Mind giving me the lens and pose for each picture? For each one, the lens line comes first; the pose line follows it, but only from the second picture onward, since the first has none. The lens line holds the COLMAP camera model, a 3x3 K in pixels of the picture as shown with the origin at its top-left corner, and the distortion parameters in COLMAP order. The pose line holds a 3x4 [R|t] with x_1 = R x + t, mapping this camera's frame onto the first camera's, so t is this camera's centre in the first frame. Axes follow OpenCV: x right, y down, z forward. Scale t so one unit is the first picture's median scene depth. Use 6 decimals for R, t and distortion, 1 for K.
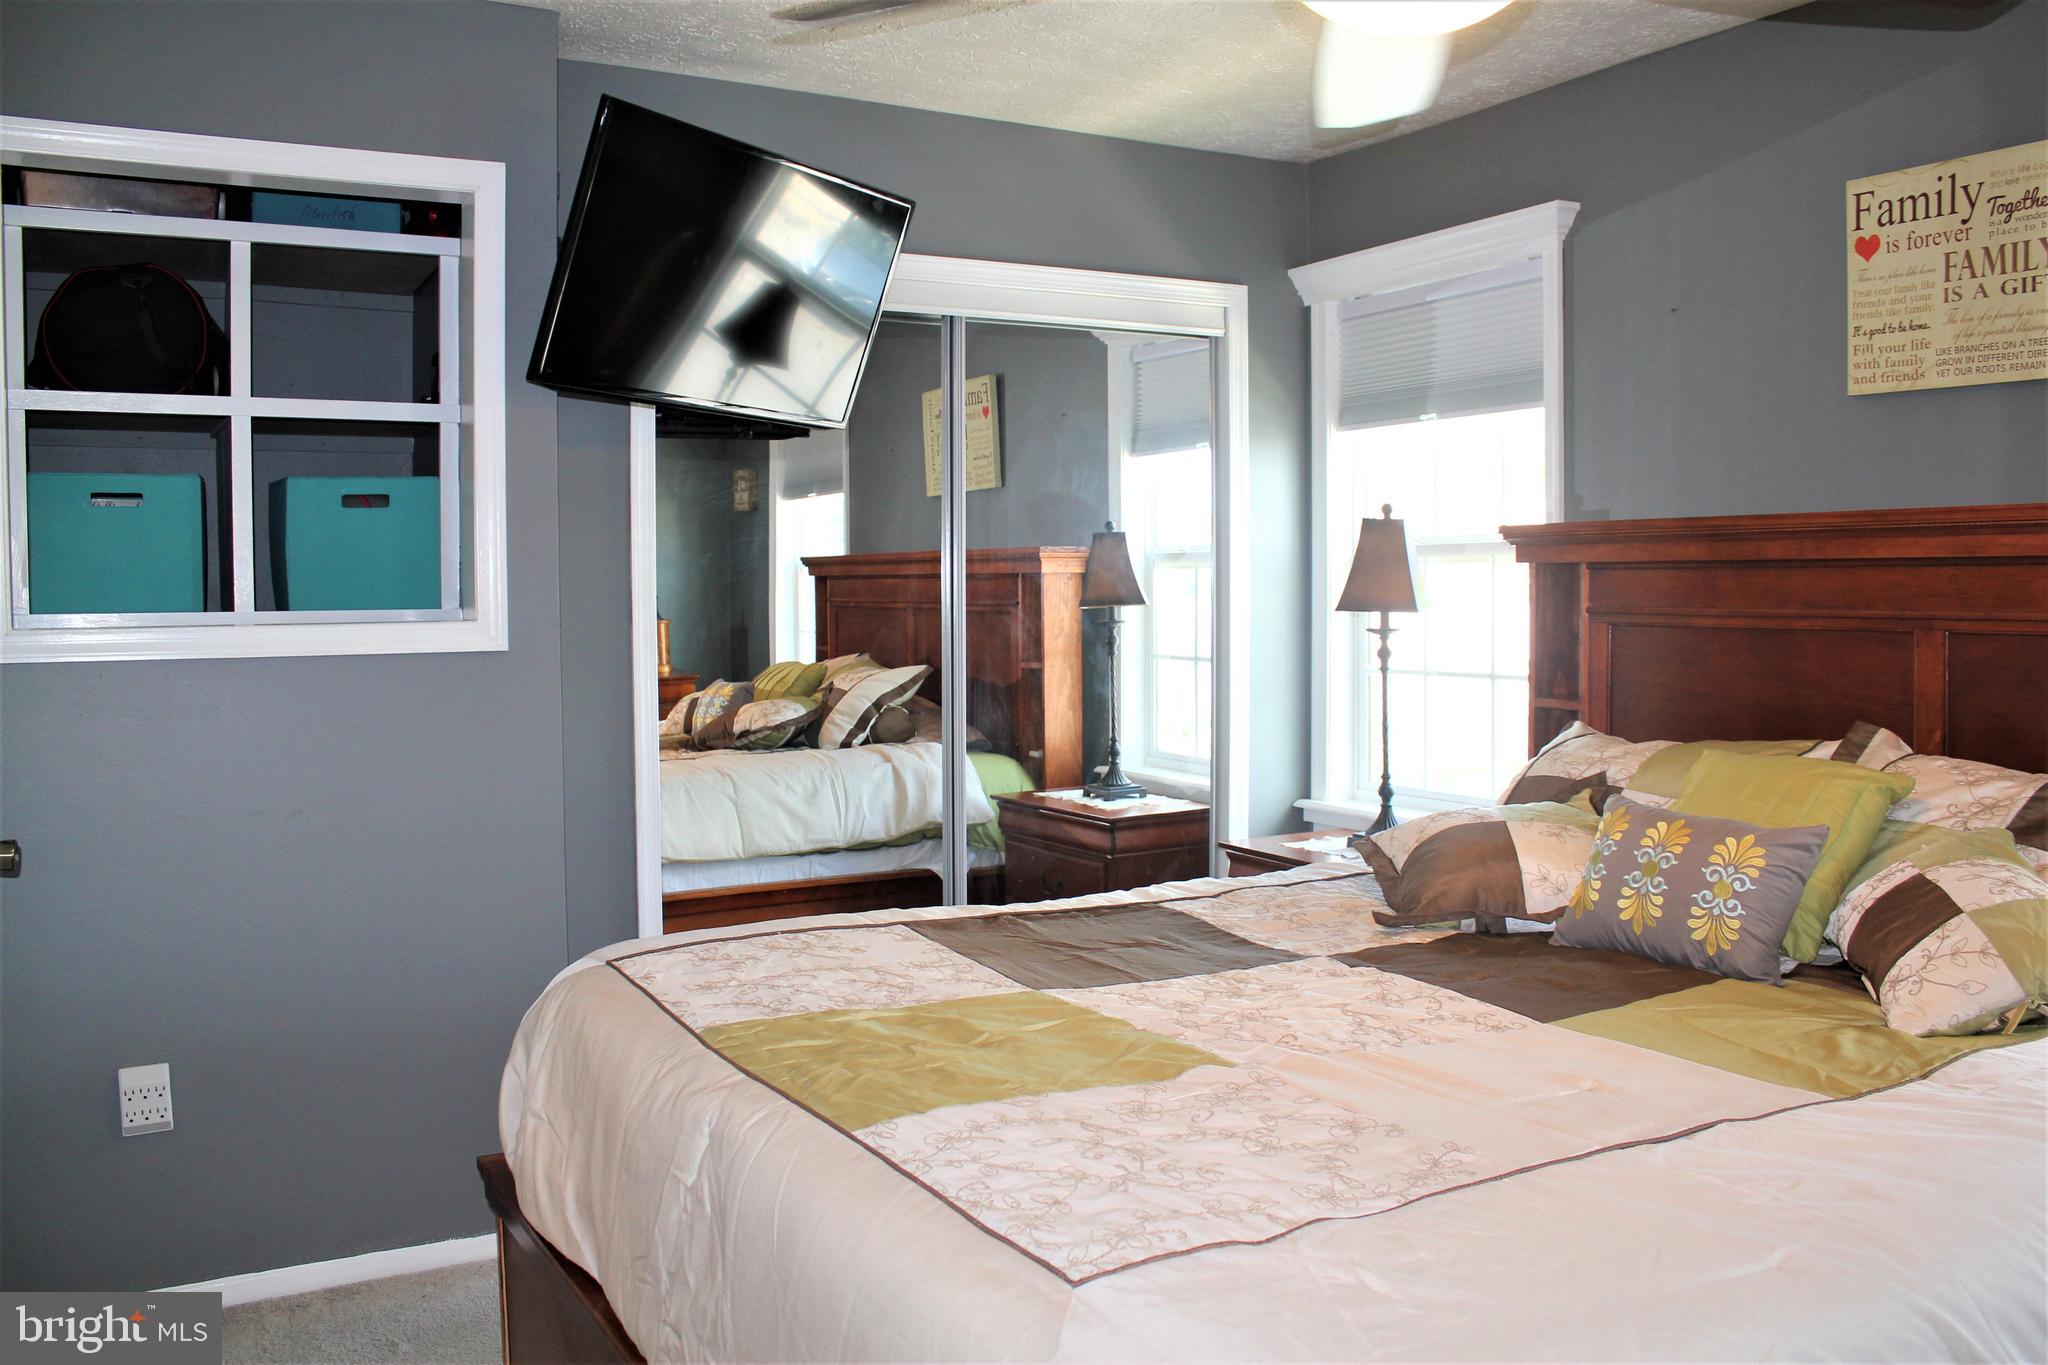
lens RADIAL K [[1702.3, 0, 1024.0], [0, 1702.3, 682.5], [0, 0, 1]] dist [-0.165489, 0.165161]
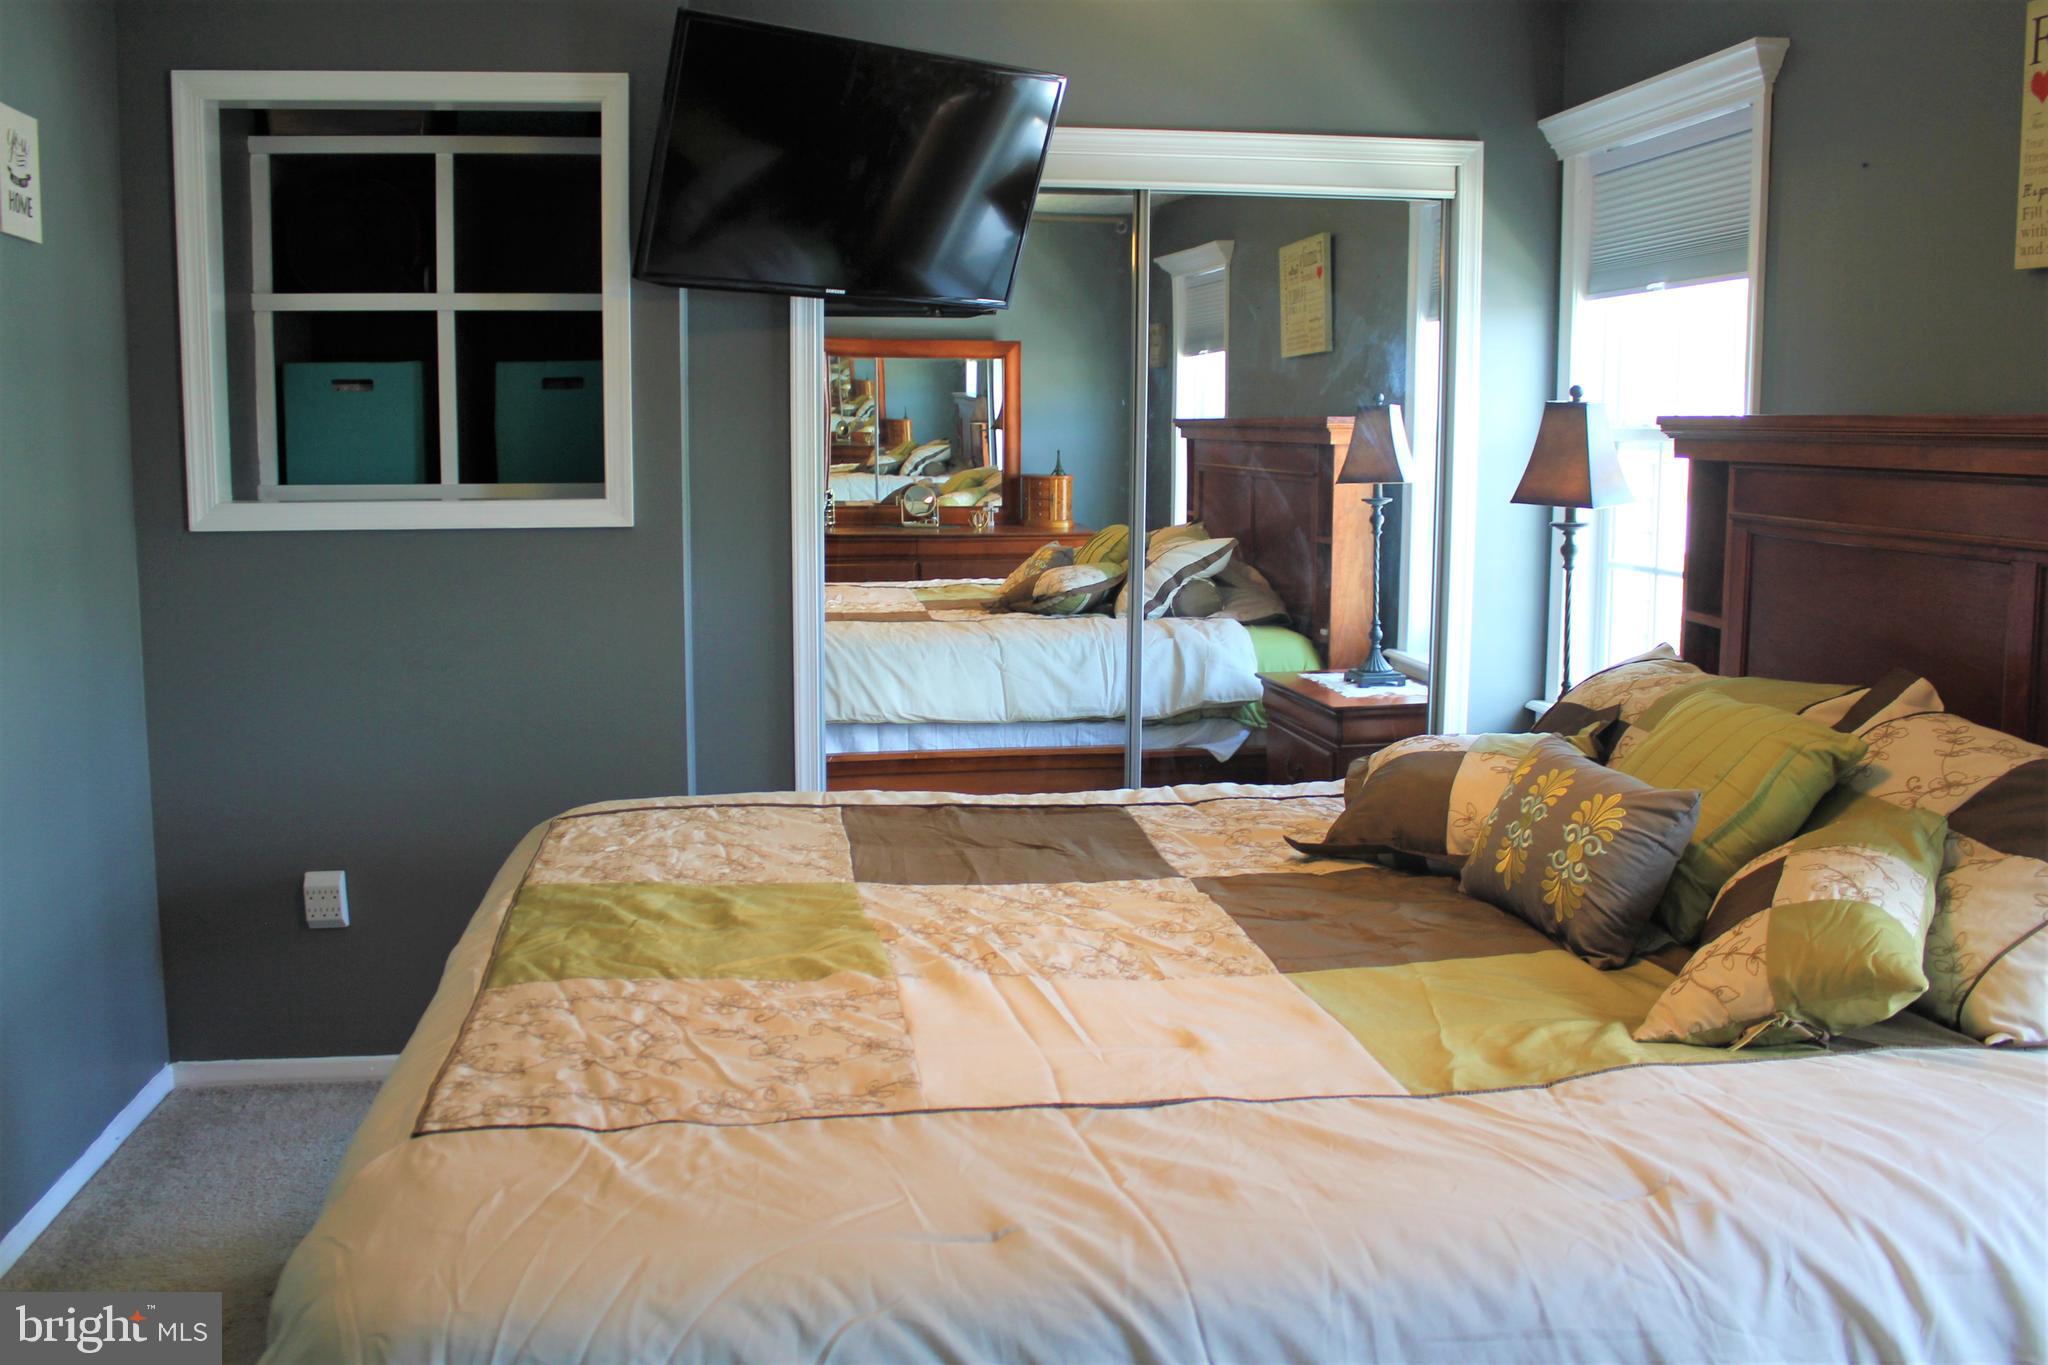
lens RADIAL K [[1757.7, 0, 1024.0], [0, 1757.7, 682.5], [0, 0, 1]] dist [-0.164961, 0.143089]
pose [[0.936712, 0.060425, -0.344847, 0.301010], [-0.029269, 0.995061, 0.094852, -0.029993], [0.348876, -0.078755, 0.933854, 0.020142]]
